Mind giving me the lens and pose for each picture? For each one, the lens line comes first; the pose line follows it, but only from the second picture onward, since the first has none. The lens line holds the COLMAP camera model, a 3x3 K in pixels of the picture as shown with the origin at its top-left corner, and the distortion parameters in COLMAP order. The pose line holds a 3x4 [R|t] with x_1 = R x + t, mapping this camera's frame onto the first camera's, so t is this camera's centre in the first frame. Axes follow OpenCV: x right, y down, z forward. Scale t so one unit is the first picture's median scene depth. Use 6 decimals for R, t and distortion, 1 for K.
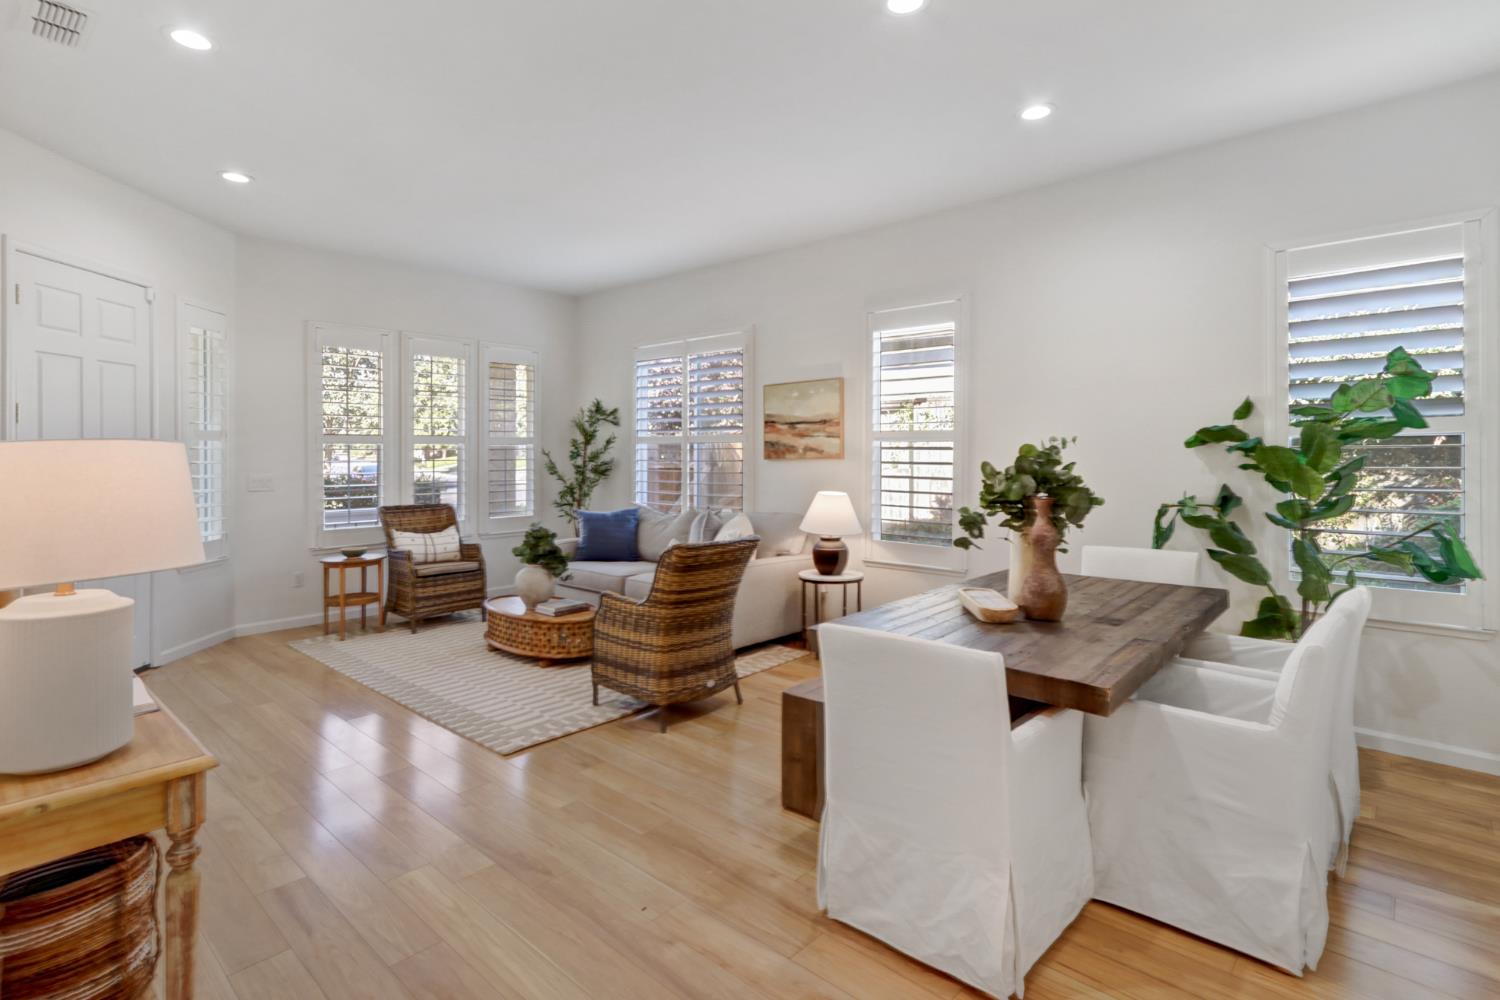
lens RADIAL K [[734.6, 0, 743.6], [0, 734.6, 452.3], [0, 0, 1]] dist [0.002815, 0.000732]
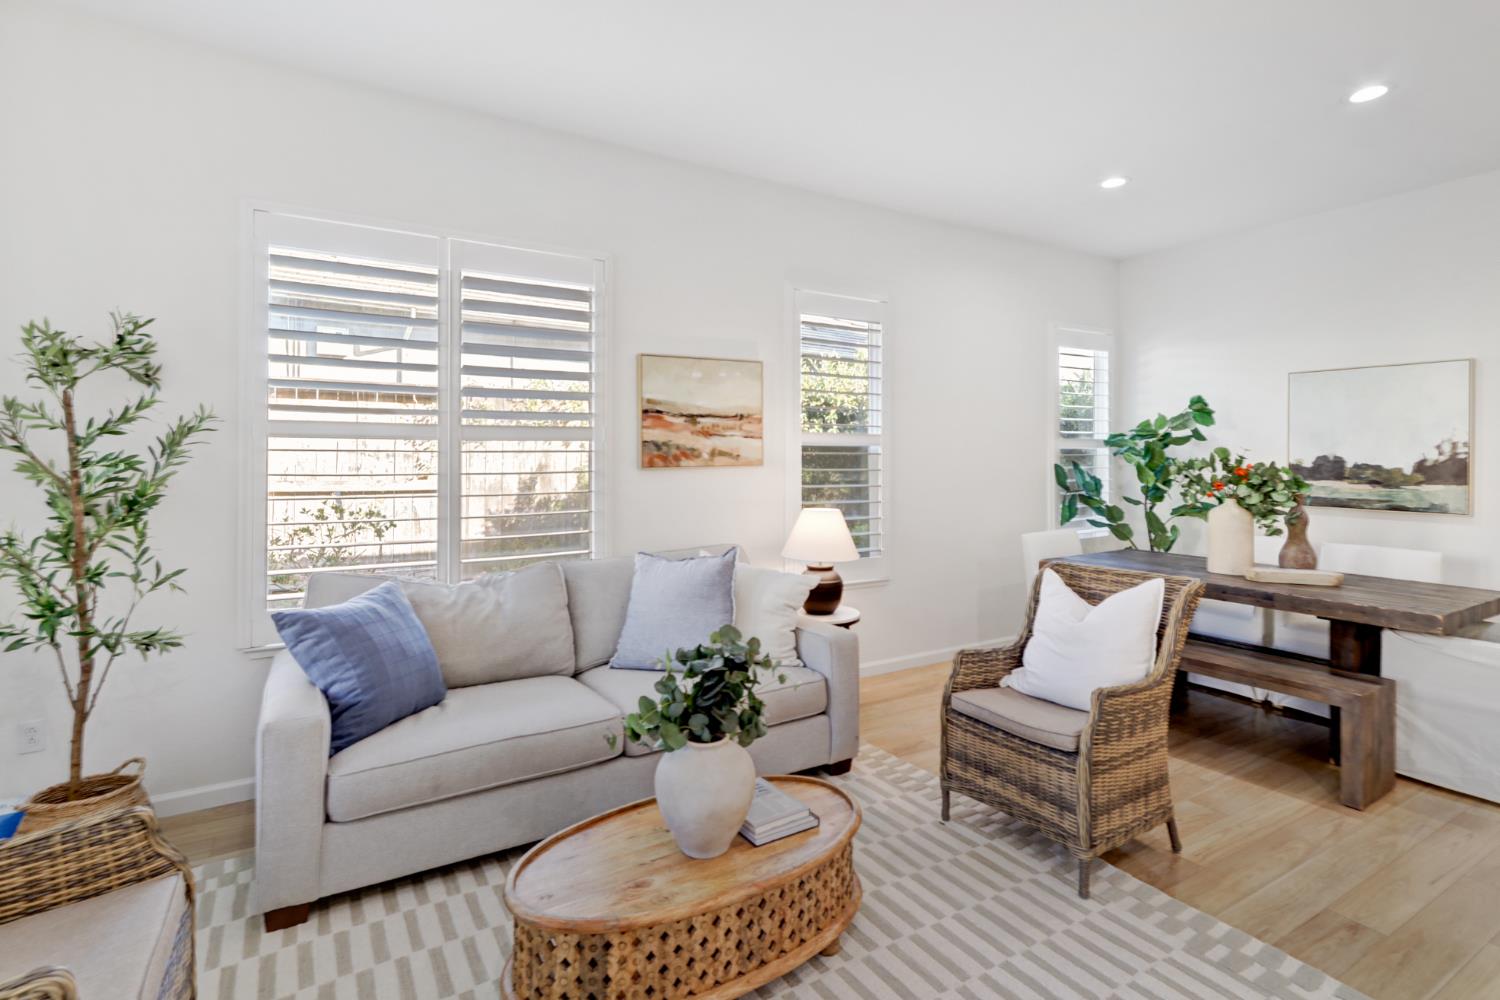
lens RADIAL K [[734.6, 0, 743.6], [0, 734.6, 452.3], [0, 0, 1]] dist [0.002815, 0.000732]
pose [[0.283964, -0.001239, 0.958834, -0.597681], [-0.007624, 0.999965, 0.003550, -0.008275], [-0.958805, -0.008318, 0.283944, 0.781911]]
